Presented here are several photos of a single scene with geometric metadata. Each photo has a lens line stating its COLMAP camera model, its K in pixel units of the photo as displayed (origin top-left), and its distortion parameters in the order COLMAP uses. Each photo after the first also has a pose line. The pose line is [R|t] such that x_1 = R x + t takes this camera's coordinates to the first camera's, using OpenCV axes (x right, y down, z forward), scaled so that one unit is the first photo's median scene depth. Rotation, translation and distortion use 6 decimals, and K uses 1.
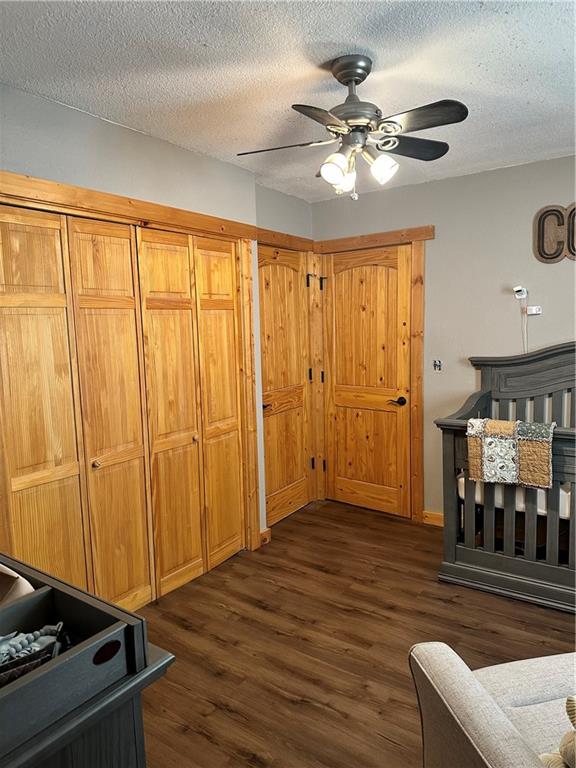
lens RADIAL K [[534.7, 0, 287.7], [0, 534.7, 387.5], [0, 0, 1]] dist [0.095073, -0.123656]
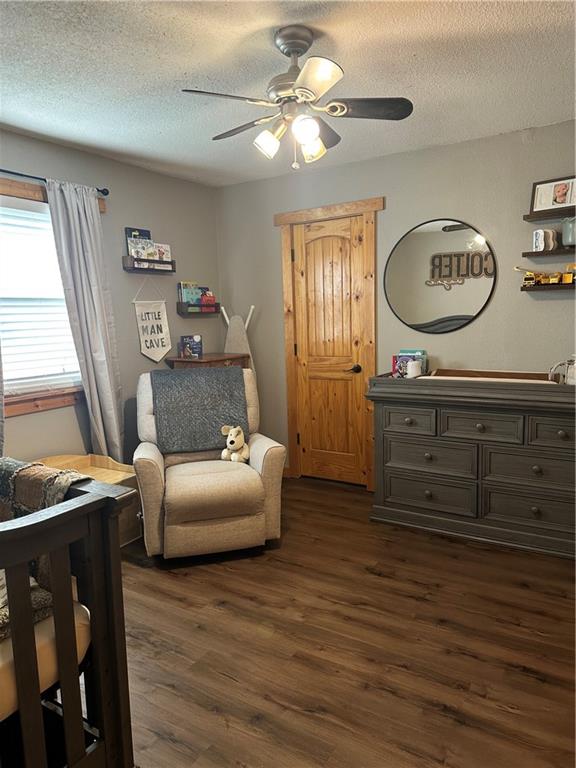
lens RADIAL K [[534.7, 0, 287.7], [0, 534.7, 387.5], [0, 0, 1]] dist [0.095073, -0.123656]
pose [[-0.996040, 0.068710, -0.056429, 0.184028], [0.052216, 0.965732, 0.254235, -0.177416], [0.071963, 0.250281, -0.965495, 1.740090]]
